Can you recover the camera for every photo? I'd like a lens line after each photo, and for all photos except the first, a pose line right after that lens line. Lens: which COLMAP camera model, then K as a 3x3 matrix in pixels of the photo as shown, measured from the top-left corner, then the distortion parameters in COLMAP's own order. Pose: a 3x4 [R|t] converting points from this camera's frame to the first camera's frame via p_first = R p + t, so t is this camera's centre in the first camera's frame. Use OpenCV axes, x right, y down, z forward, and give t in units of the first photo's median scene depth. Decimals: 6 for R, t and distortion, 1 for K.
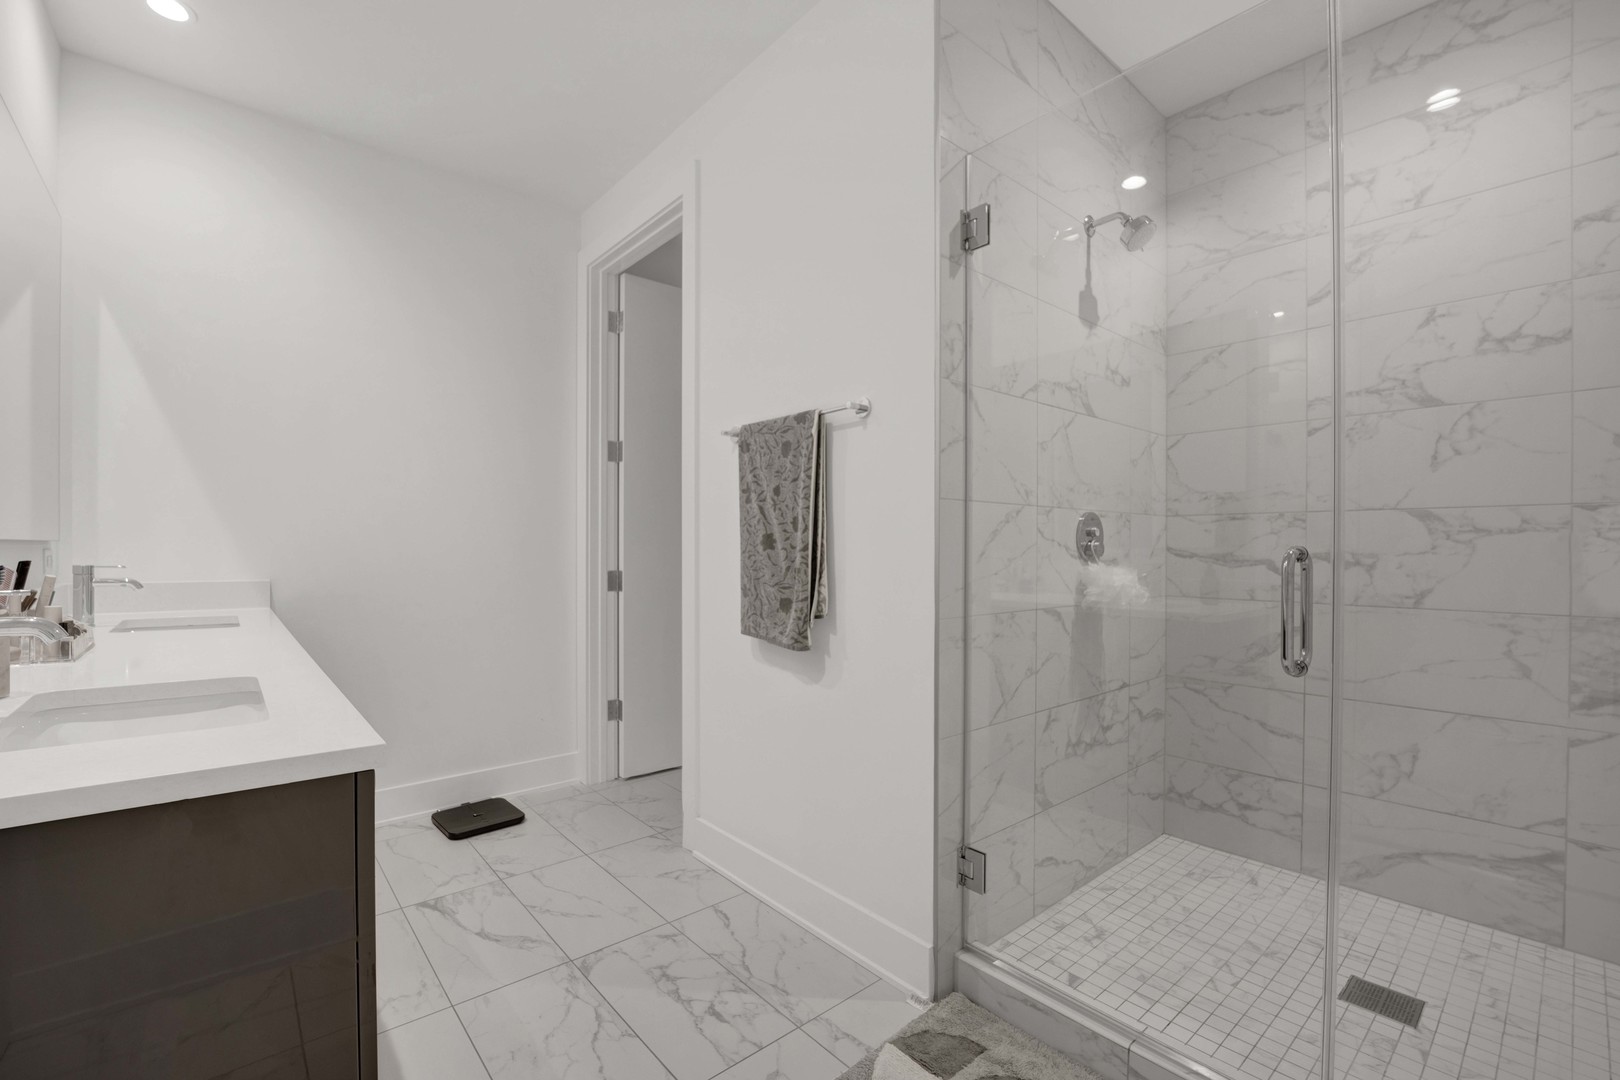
lens RADIAL K [[694.6, 0, 810.5], [0, 694.6, 547.6], [0, 0, 1]] dist [-0.022053, -0.000036]
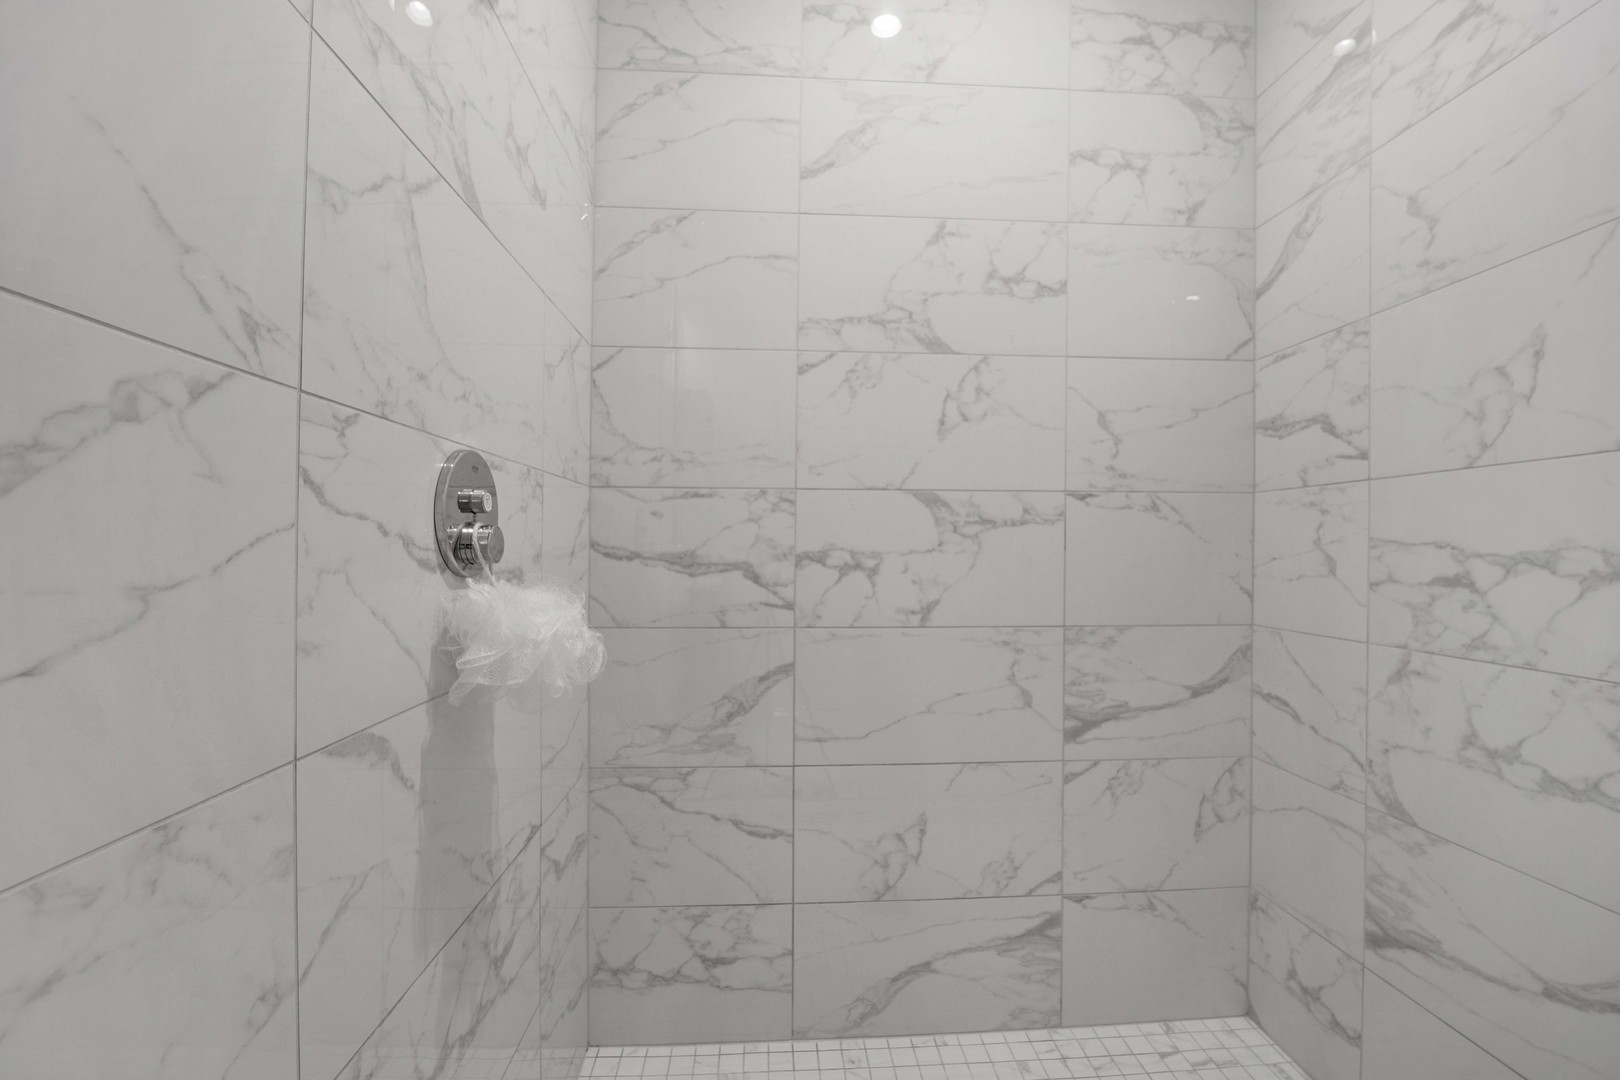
lens RADIAL K [[677.4, 0, 785.0], [0, 677.4, 541.3], [0, 0, 1]] dist [-0.023553, -0.000138]
pose [[0.633461, 0.005723, 0.773753, 0.232584], [-0.003126, 0.999983, -0.004836, 0.001620], [-0.773768, 0.000645, 0.633469, 0.648999]]
